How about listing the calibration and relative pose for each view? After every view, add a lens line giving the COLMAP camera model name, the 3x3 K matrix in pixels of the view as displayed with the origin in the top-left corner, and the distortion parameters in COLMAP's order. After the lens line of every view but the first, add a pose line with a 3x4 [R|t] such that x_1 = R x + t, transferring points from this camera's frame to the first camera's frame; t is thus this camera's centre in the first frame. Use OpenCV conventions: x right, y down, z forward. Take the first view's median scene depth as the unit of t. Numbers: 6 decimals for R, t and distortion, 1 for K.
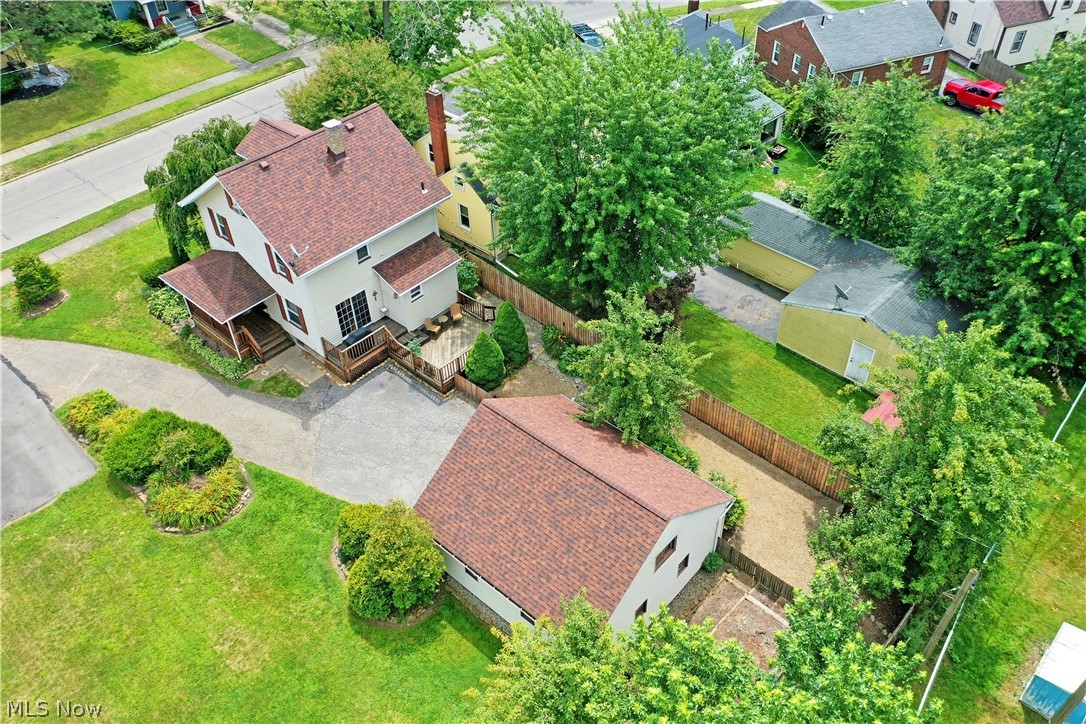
lens RADIAL K [[860.3, 0, 538.0], [0, 860.3, 357.6], [0, 0, 1]] dist [0.019439, -0.007766]
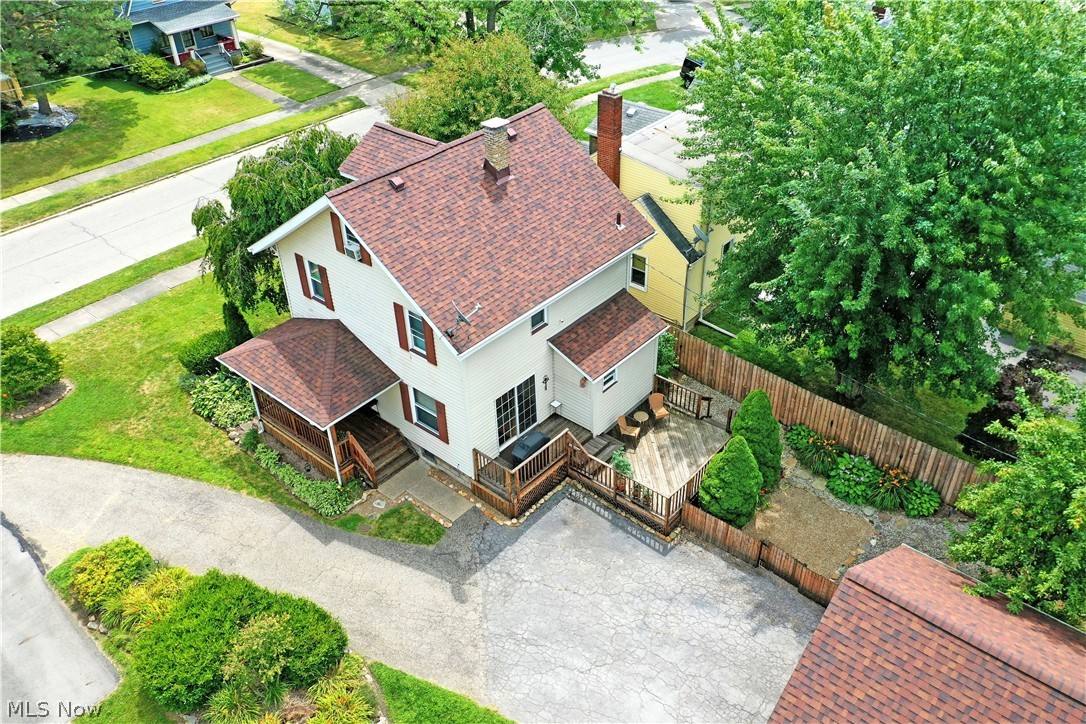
lens RADIAL K [[860.3, 0, 540.7], [0, 860.3, 358.6], [0, 0, 1]] dist [0.019439, -0.007766]
pose [[0.999718, -0.009567, 0.021739, -0.210264], [0.011646, 0.995158, -0.097596, -0.026514], [-0.020700, 0.097821, 0.994989, 0.345760]]
